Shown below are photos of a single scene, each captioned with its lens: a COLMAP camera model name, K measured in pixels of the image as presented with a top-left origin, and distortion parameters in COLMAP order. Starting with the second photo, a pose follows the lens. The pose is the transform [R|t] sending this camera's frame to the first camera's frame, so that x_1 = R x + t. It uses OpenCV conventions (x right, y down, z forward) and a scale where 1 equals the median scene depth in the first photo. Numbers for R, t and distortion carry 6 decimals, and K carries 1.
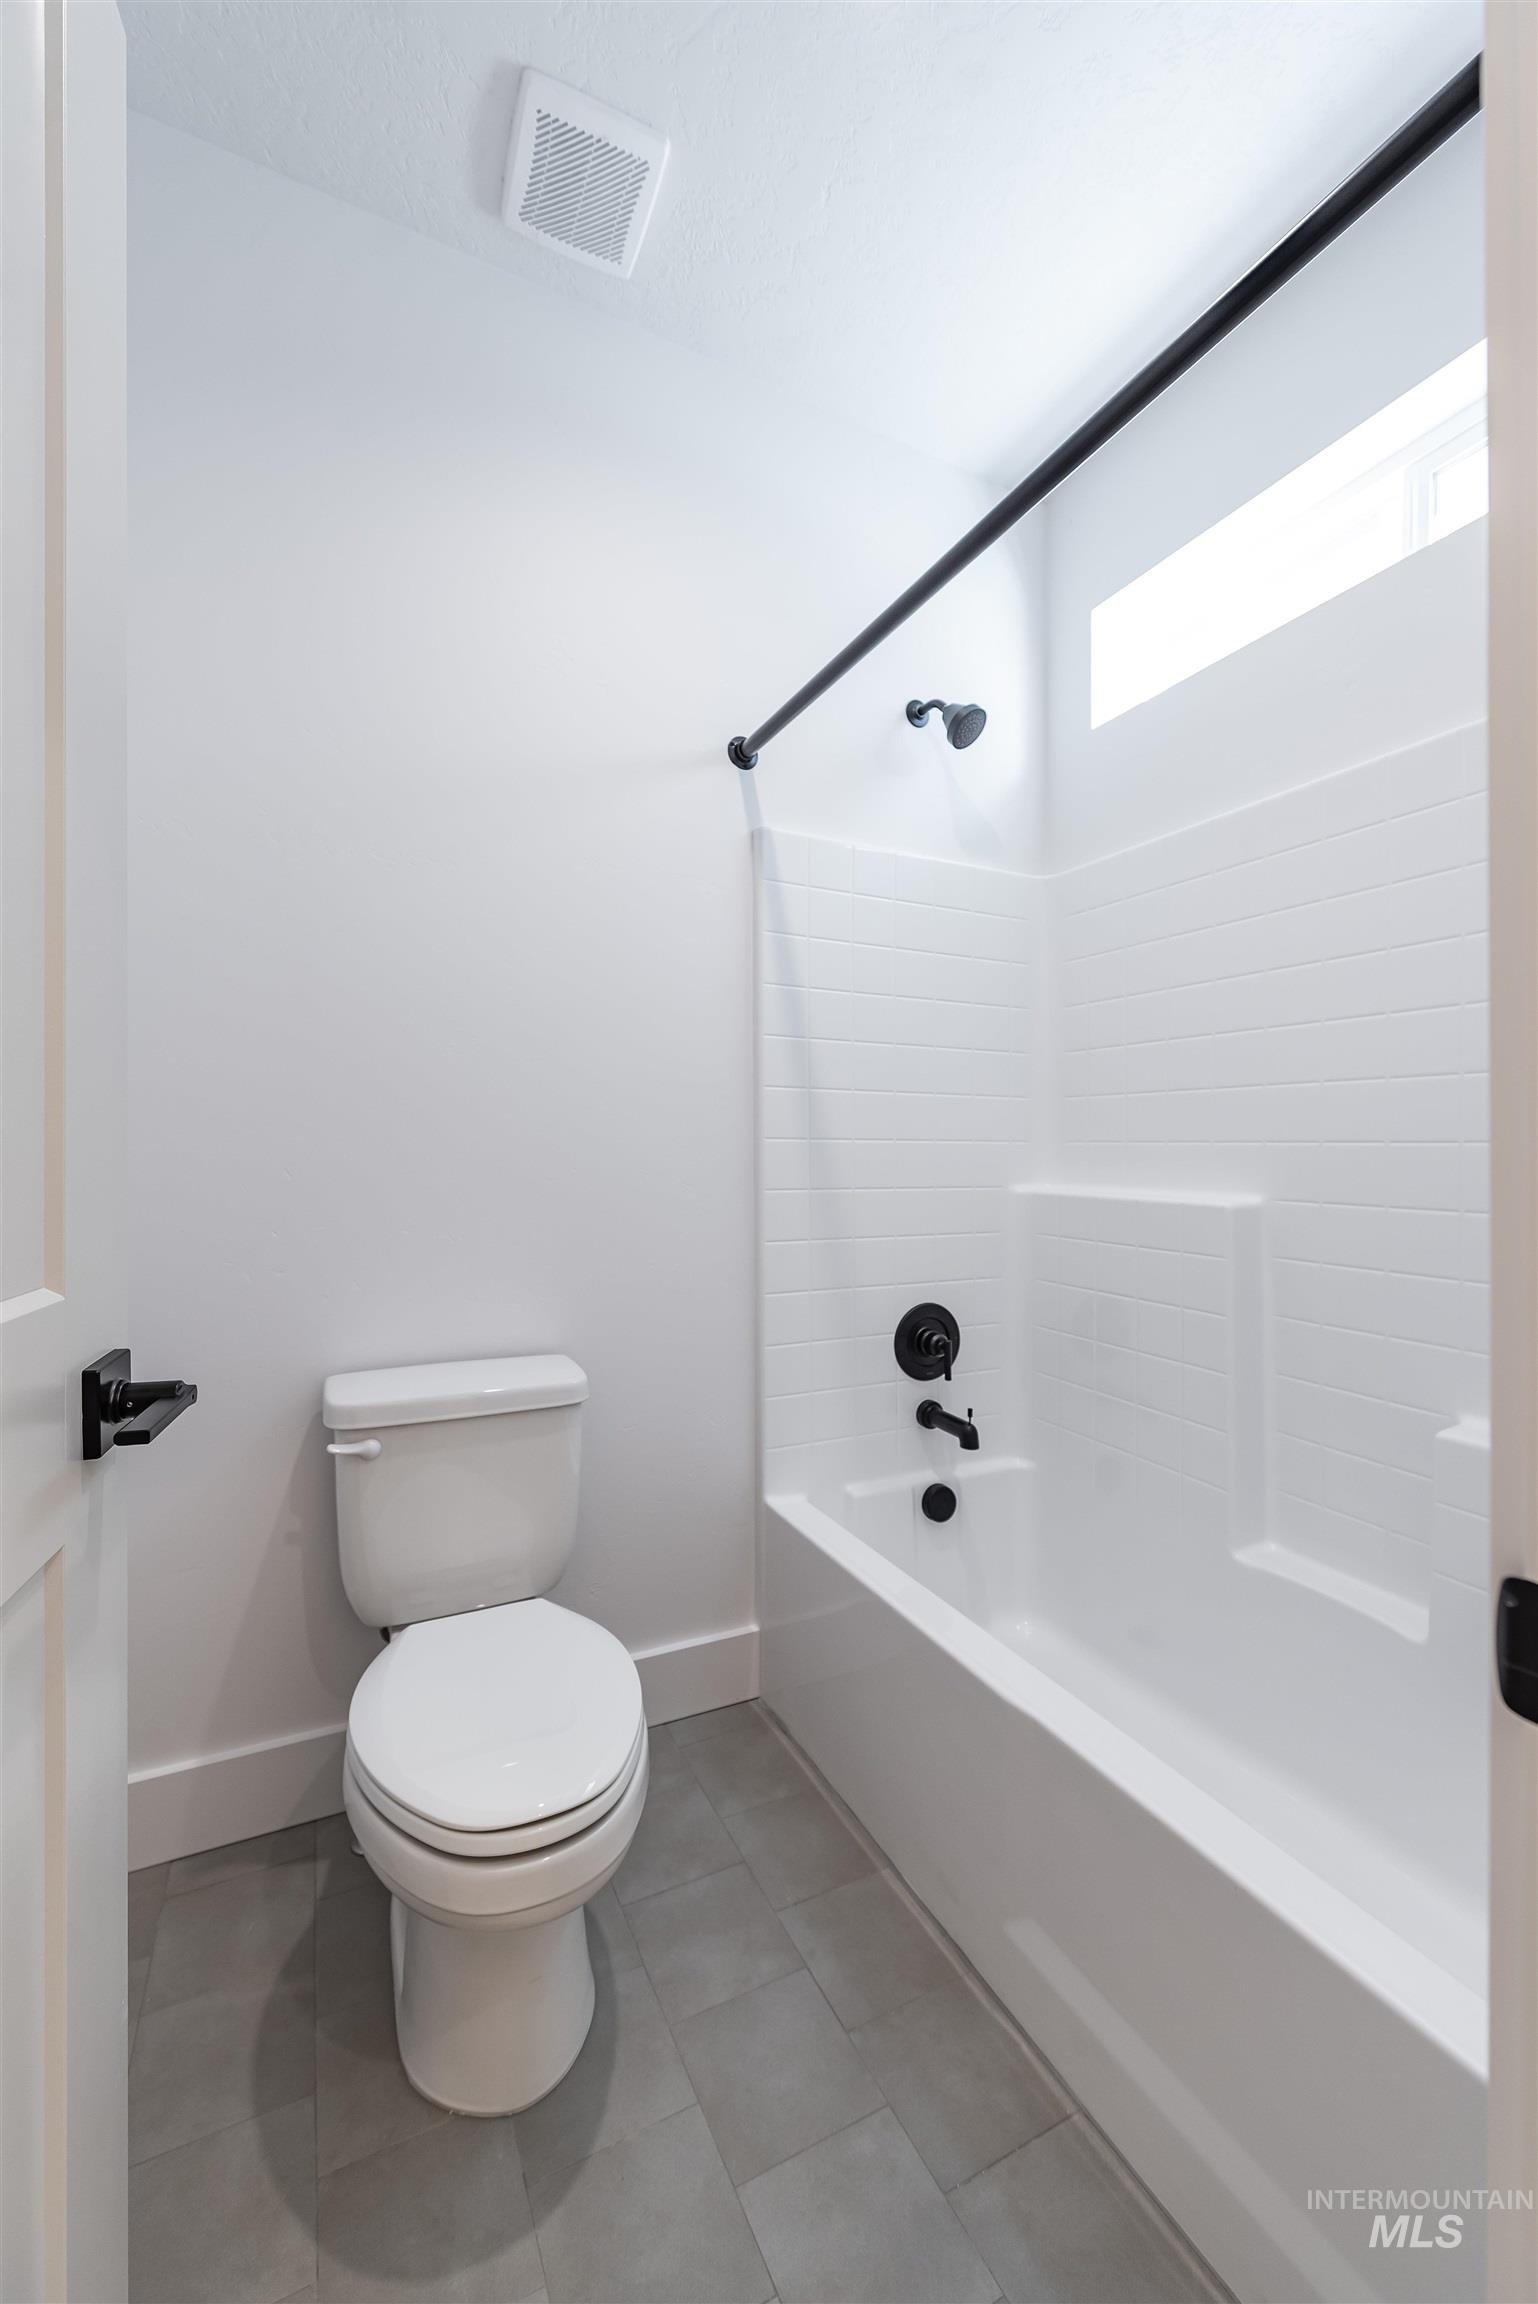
lens RADIAL K [[909.9, 0, 770.7], [0, 909.9, 1152.7], [0, 0, 1]] dist [0.005568, -0.001549]
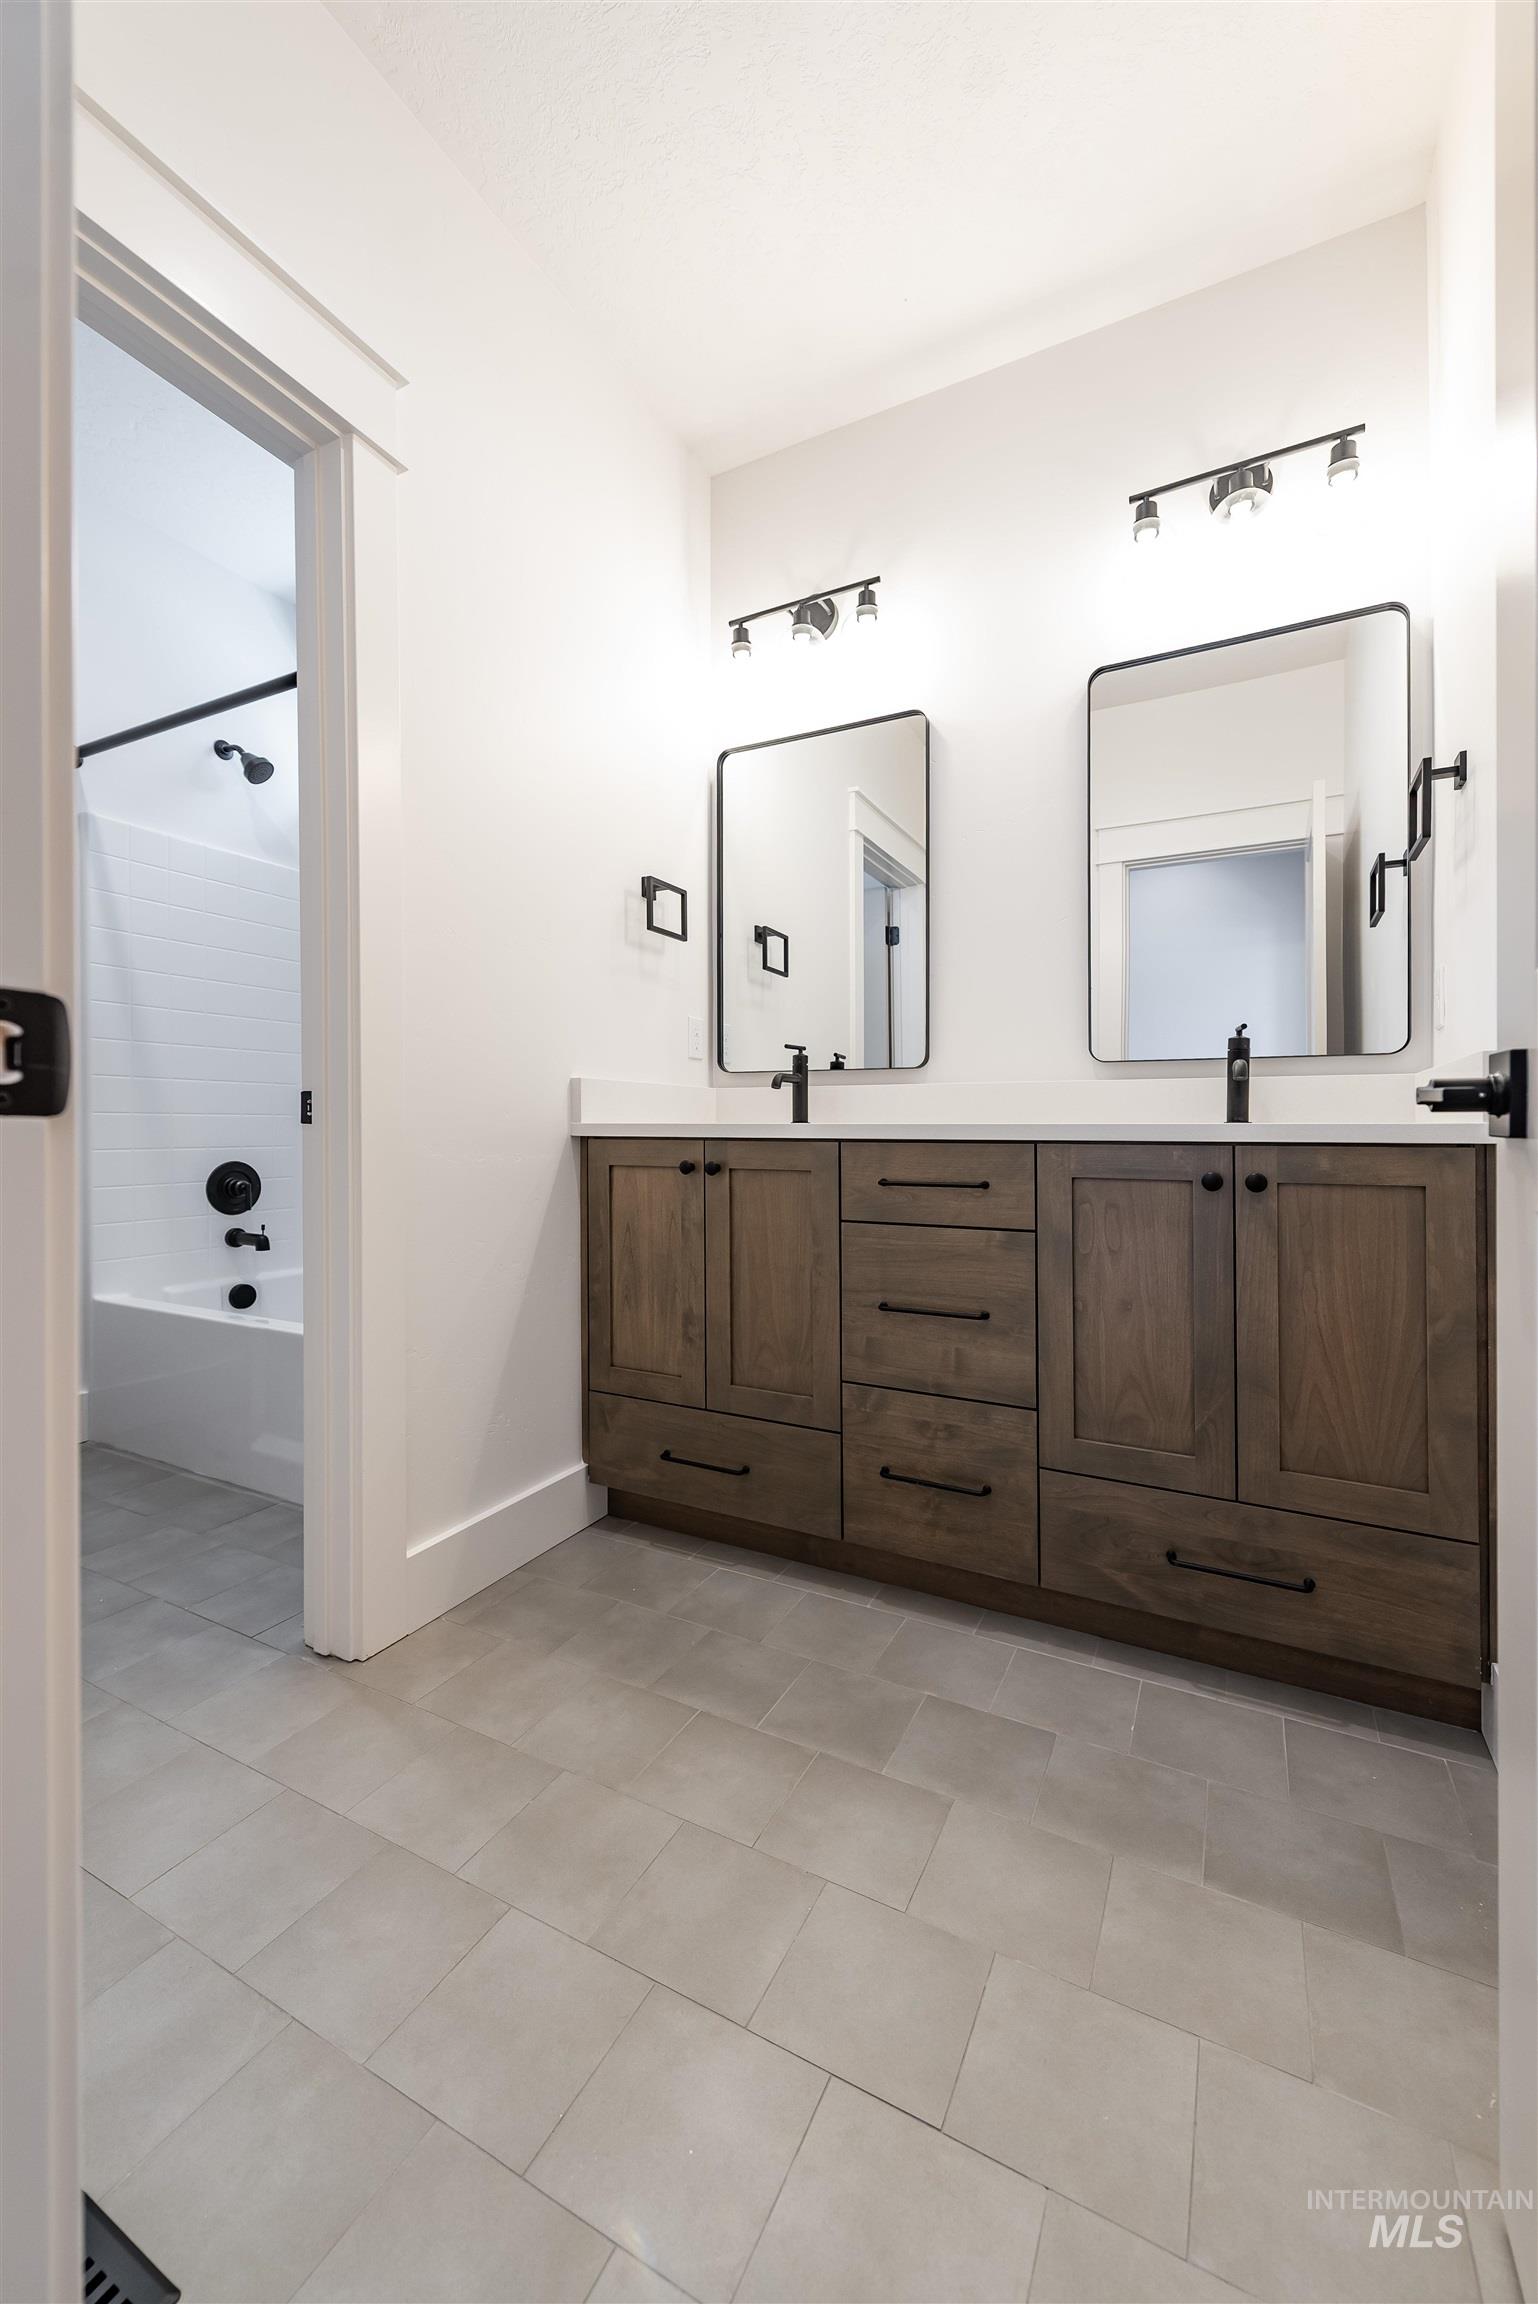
lens RADIAL K [[909.9, 0, 772.6], [0, 909.9, 1131.7], [0, 0, 1]] dist [0.005568, -0.001549]
pose [[0.808573, -0.001757, 0.588393, 0.013389], [0.002273, 0.999997, -0.000137, 0.125787], [-0.588391, 0.001448, 0.808575, -0.691269]]
